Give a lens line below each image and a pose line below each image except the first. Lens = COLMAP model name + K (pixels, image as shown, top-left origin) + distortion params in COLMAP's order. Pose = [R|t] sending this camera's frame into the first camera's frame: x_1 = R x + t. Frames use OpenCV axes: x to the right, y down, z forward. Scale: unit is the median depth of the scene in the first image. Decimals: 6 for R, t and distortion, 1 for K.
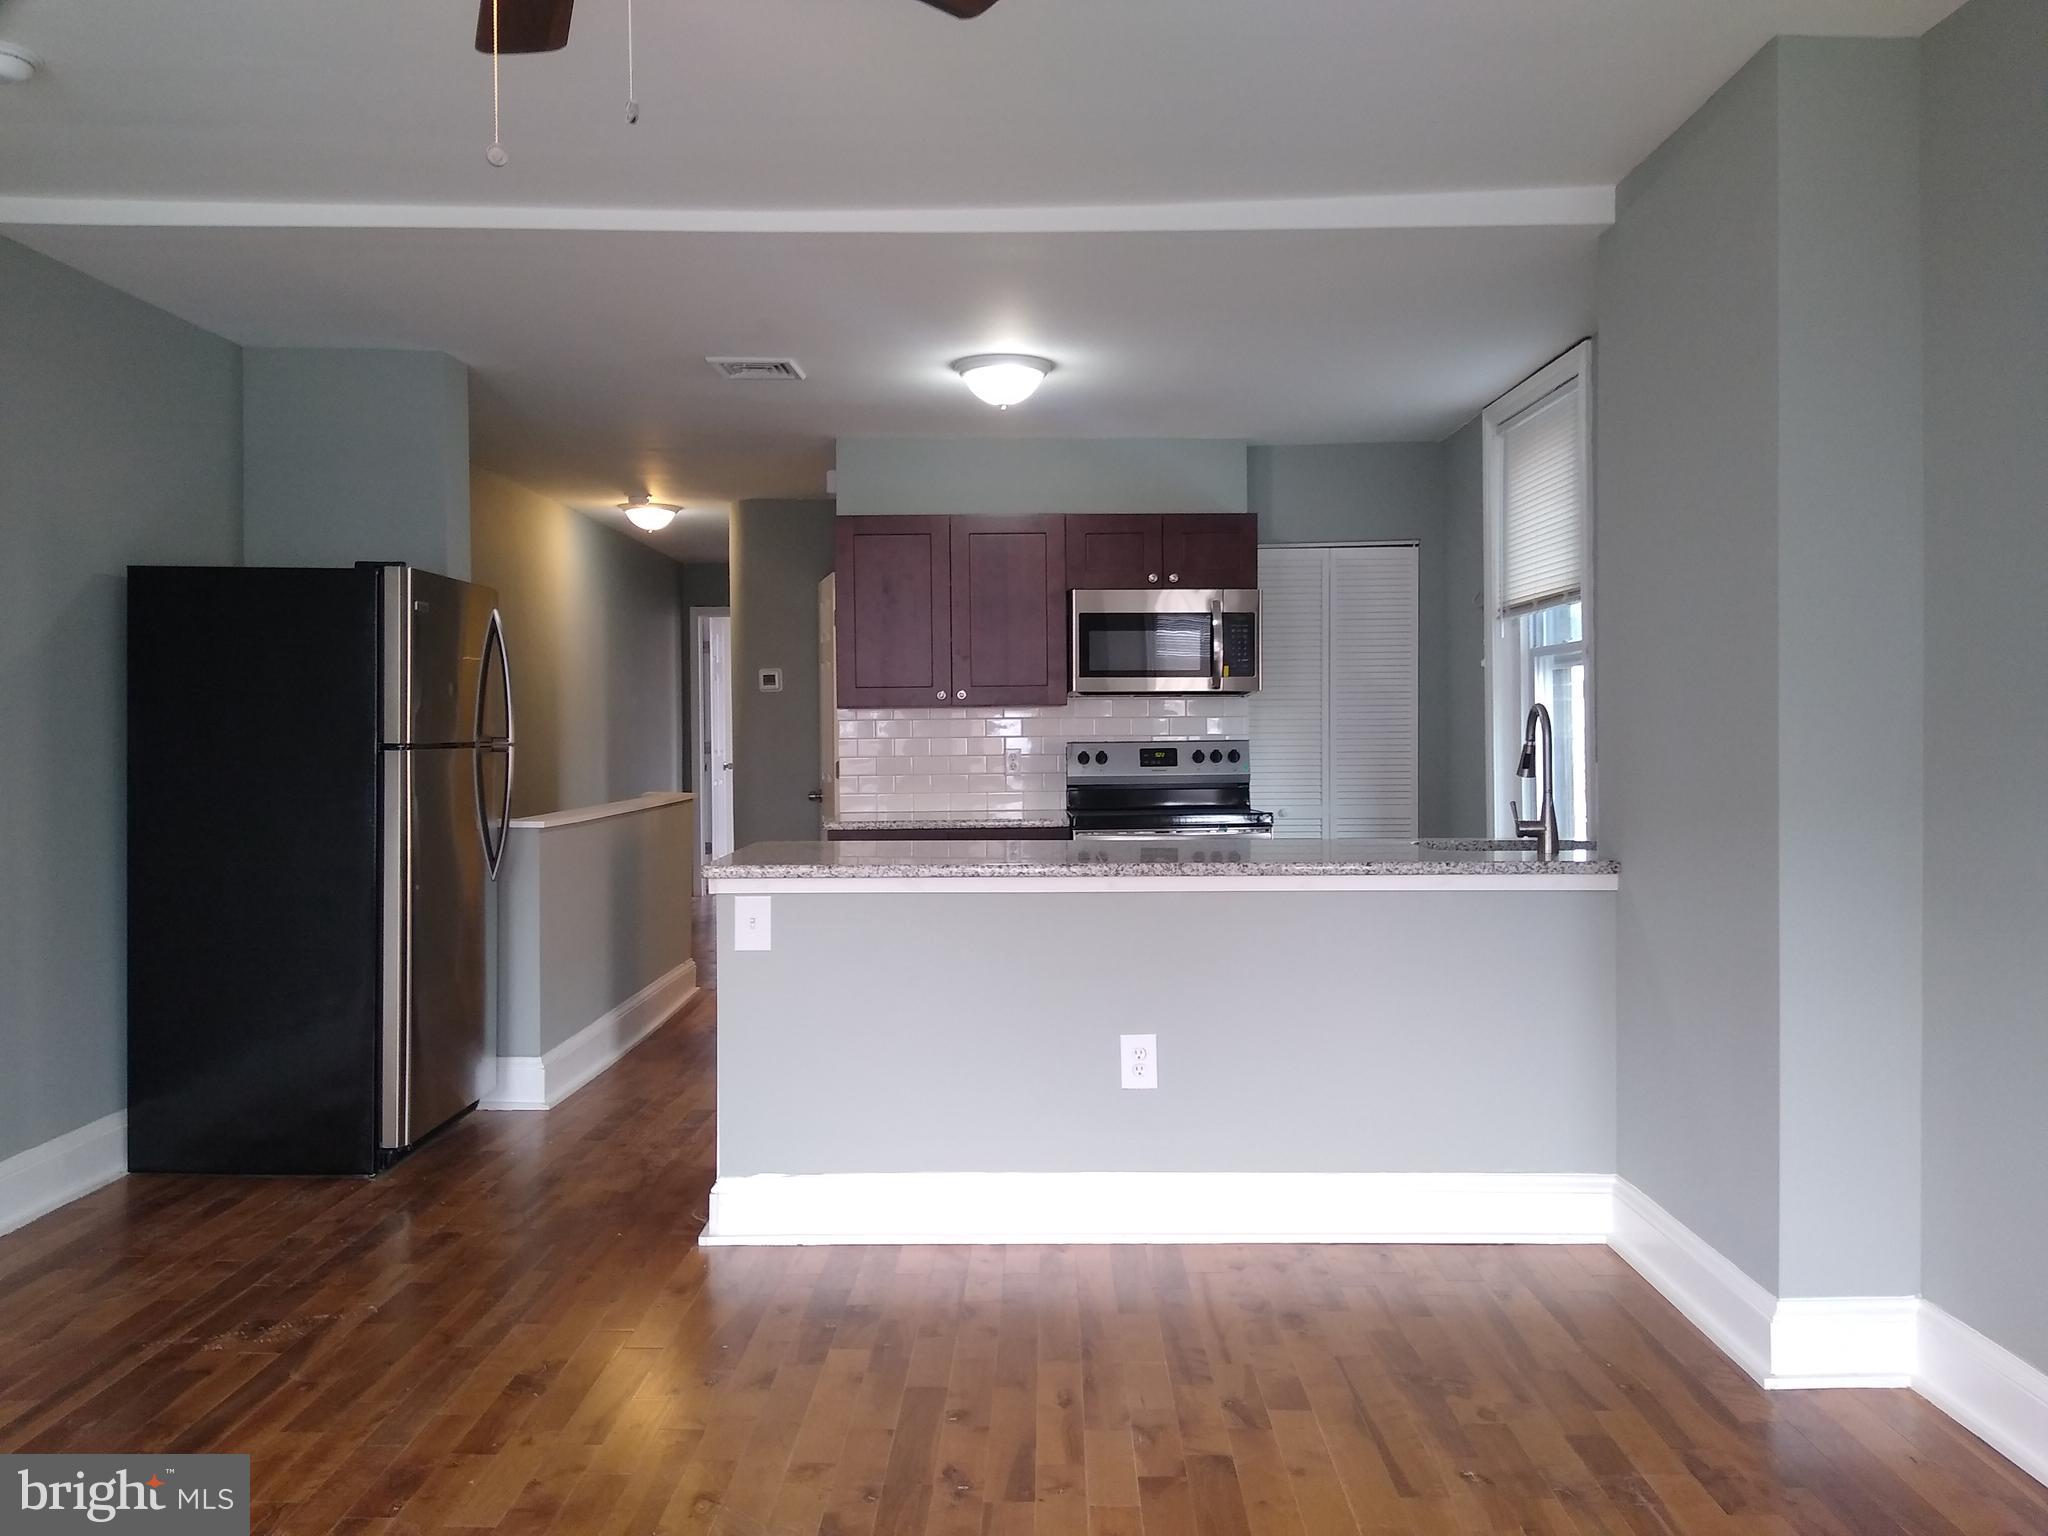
lens RADIAL K [[1585.6, 0, 1030.1], [0, 1585.6, 735.0], [0, 0, 1]] dist [0.092280, -0.146220]
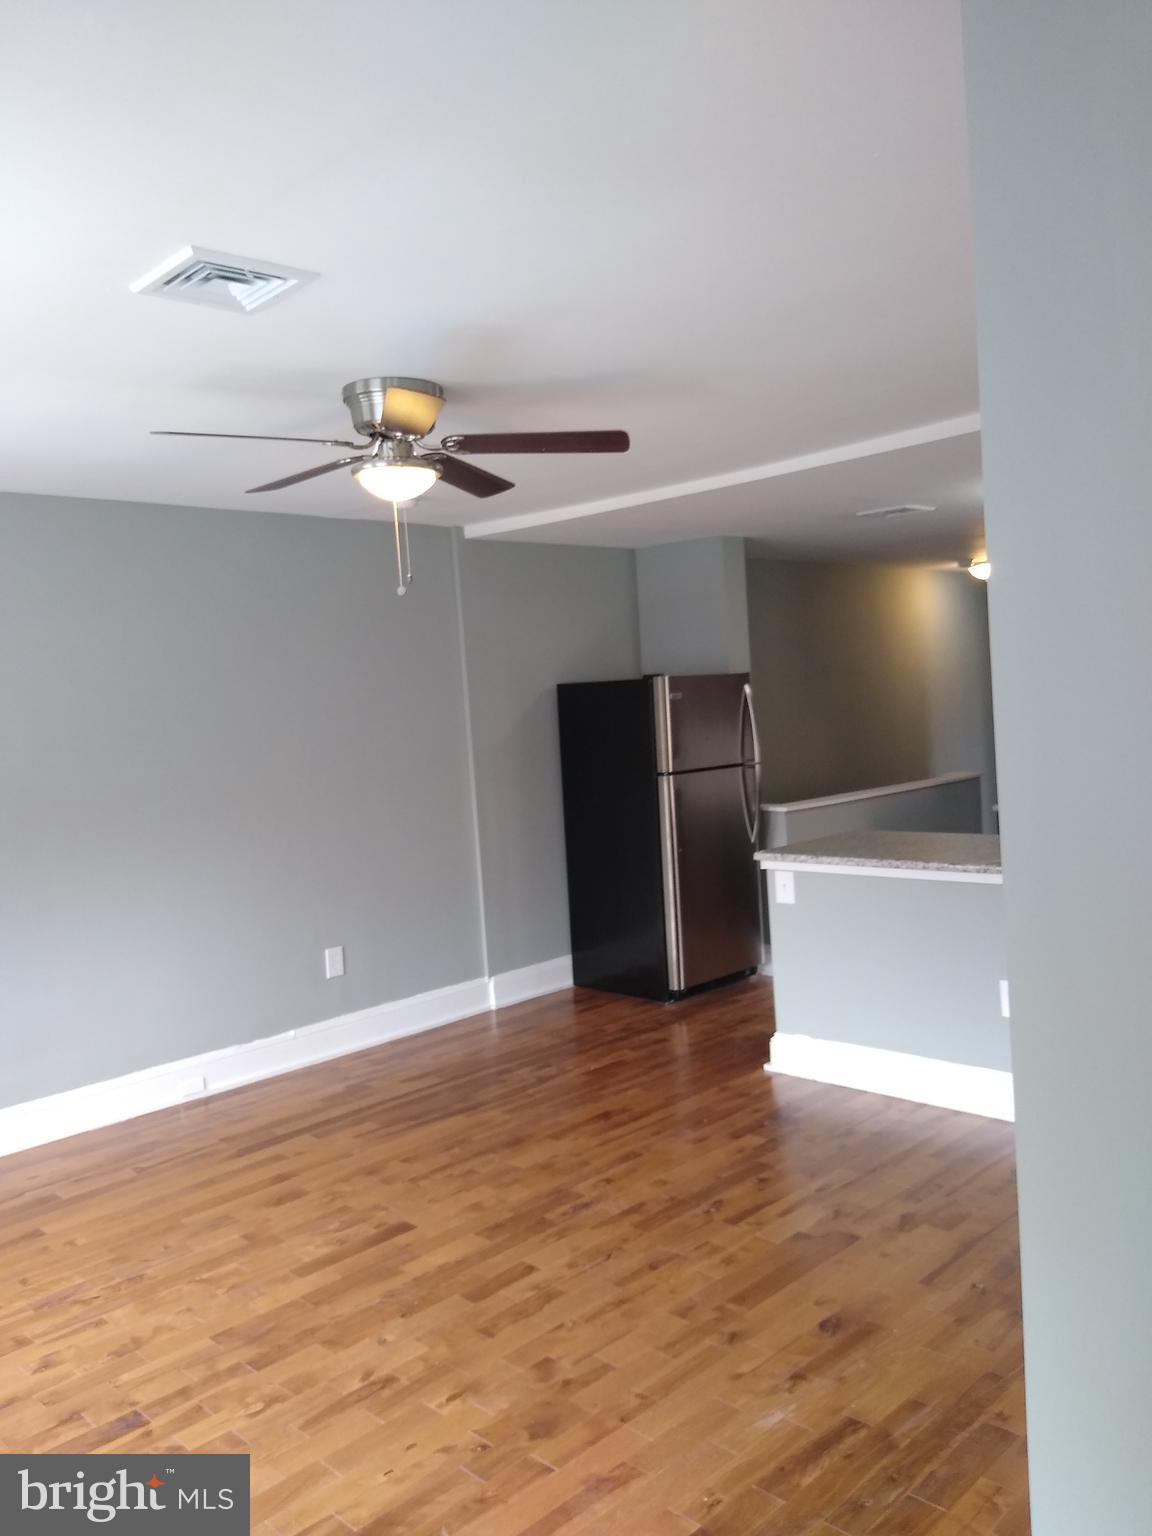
lens RADIAL K [[1205.0, 0, 558.4], [0, 1205.0, 730.8], [0, 0, 1]] dist [0.076803, -0.157268]
pose [[0.699667, -0.026068, -0.713993, 0.492582], [0.059262, 0.998008, 0.021635, -0.076468], [0.712007, -0.057450, 0.699818, -0.053800]]
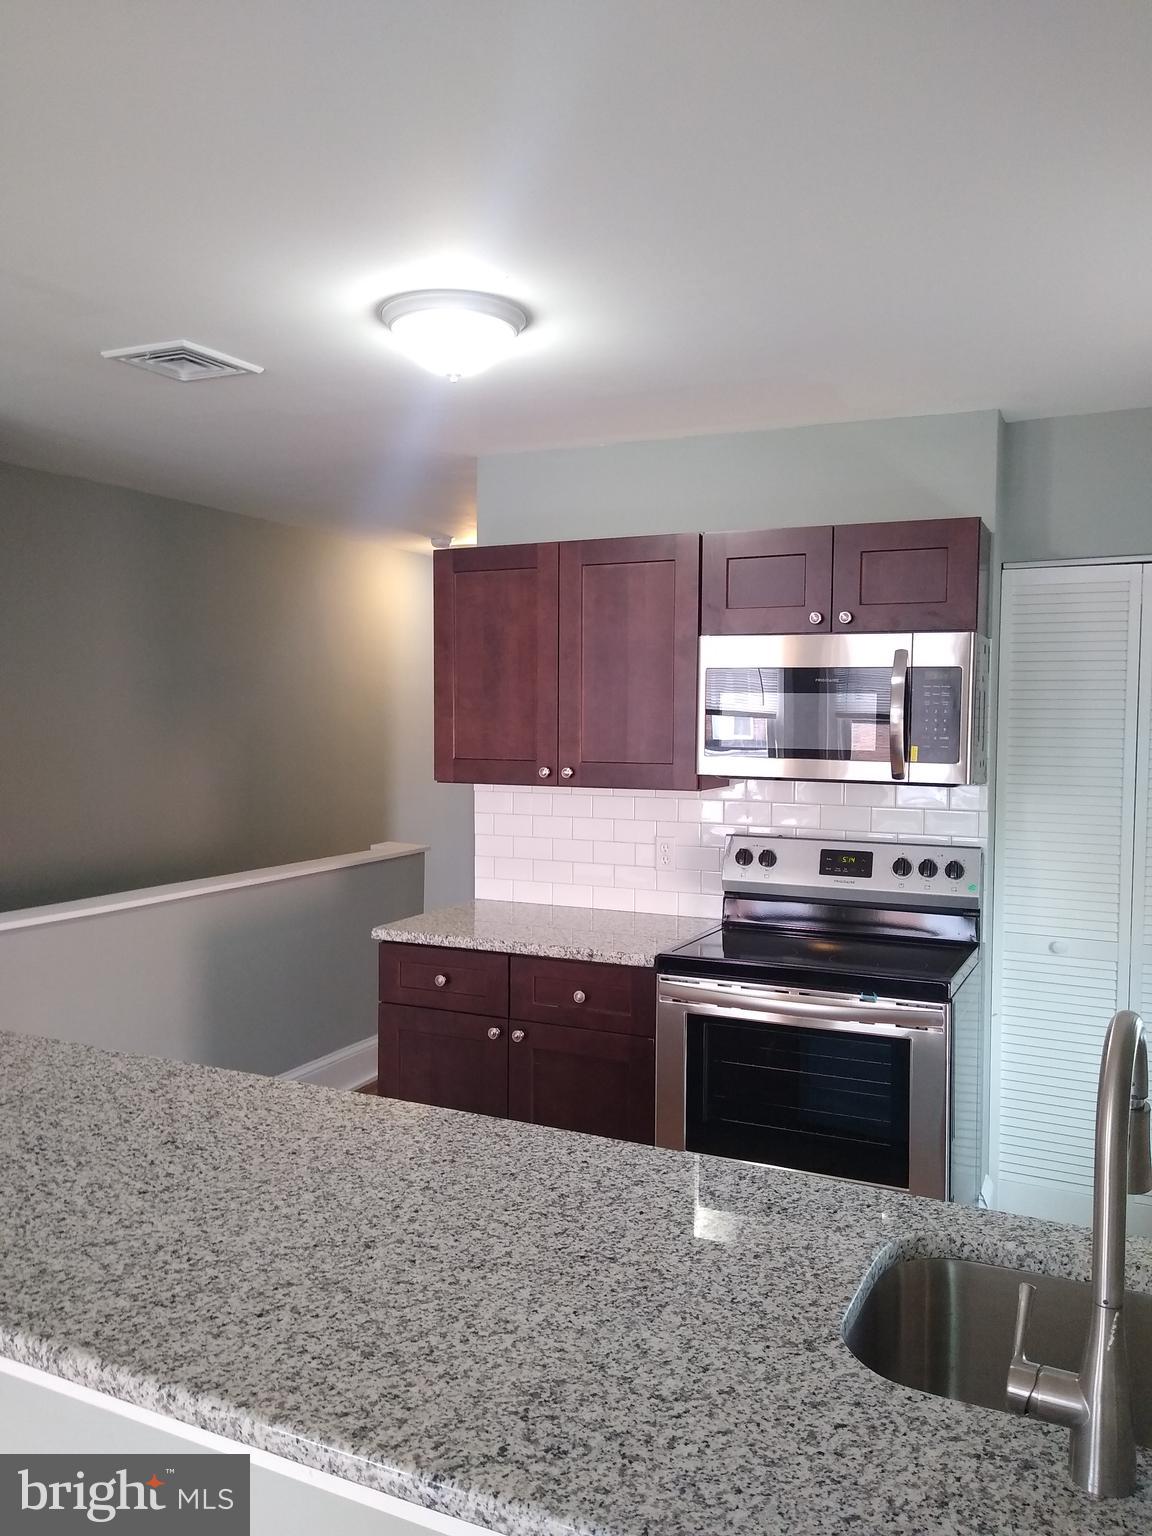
lens RADIAL K [[1189.2, 0, 561.7], [0, 1189.2, 750.0], [0, 0, 1]] dist [0.092280, -0.146220]
pose [[0.896446, 0.031058, -0.442064, 0.295543], [-0.018619, 0.999300, 0.032450, -0.076752], [0.442762, -0.020859, 0.896396, 0.651279]]
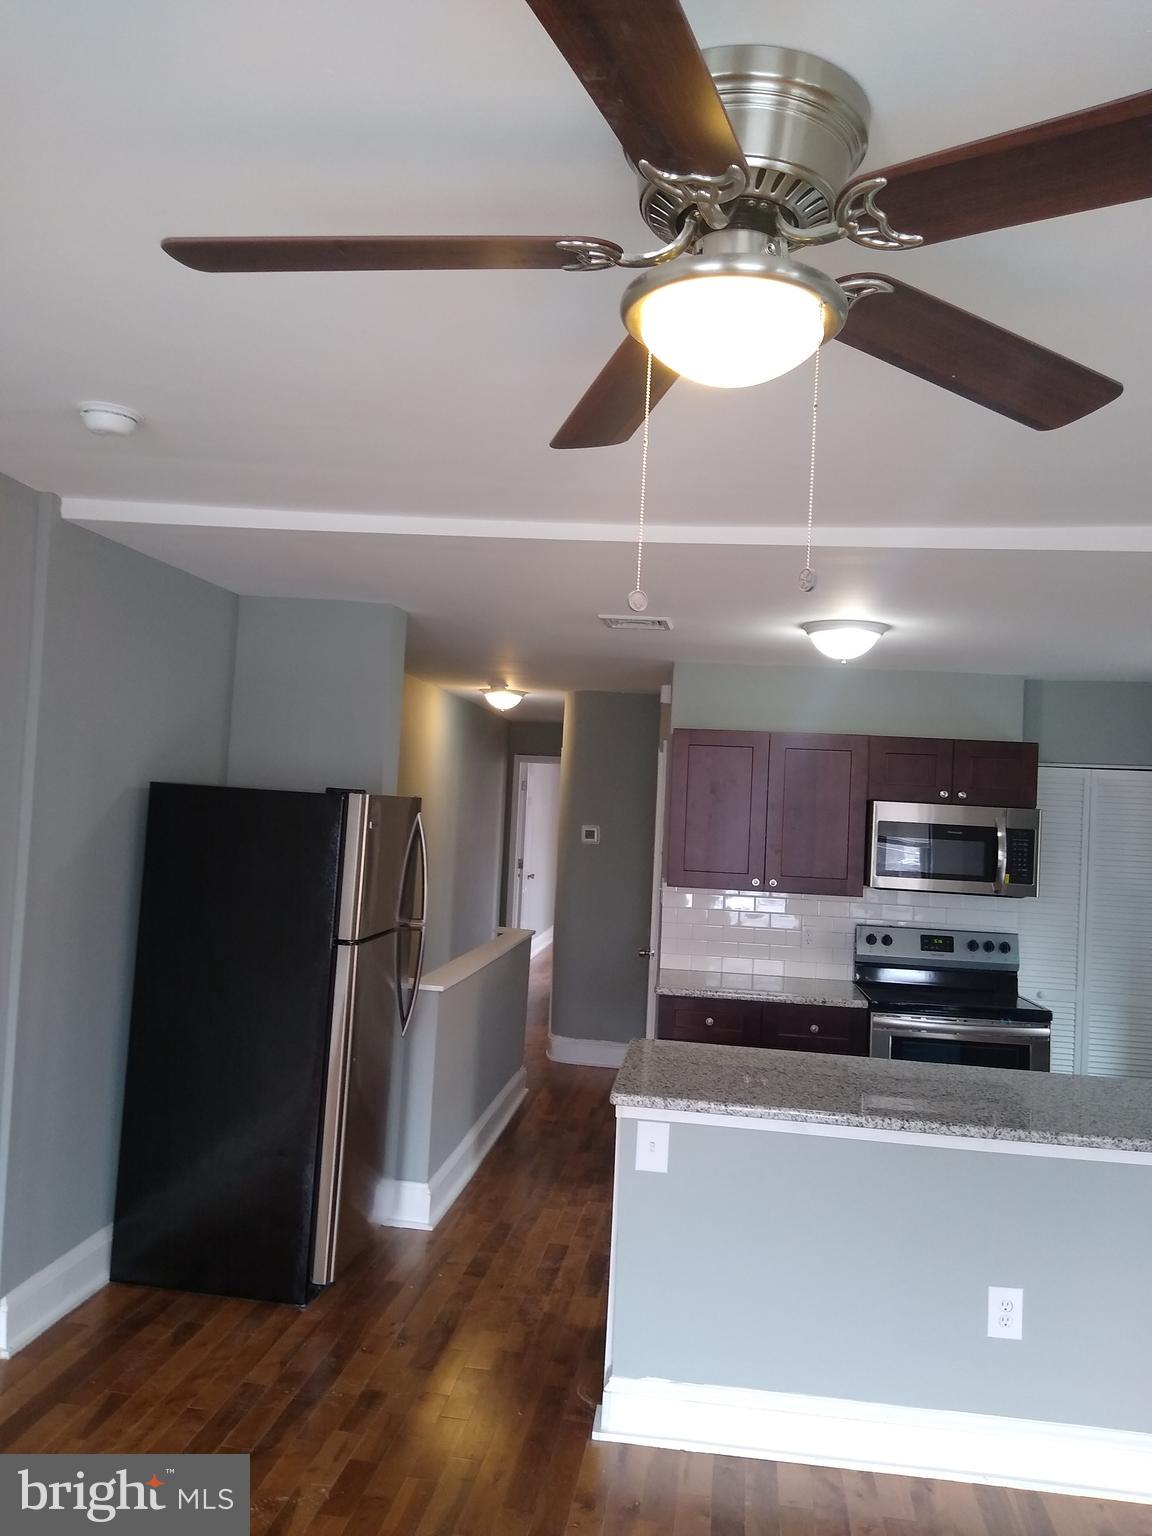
lens RADIAL K [[1189.2, 0, 561.7], [0, 1189.2, 750.0], [0, 0, 1]] dist [0.092280, -0.146220]
pose [[0.989613, 0.051006, -0.134405, -0.116946], [-0.058177, 0.997055, -0.049970, -0.097711], [0.131460, 0.057271, 0.989666, 0.115991]]
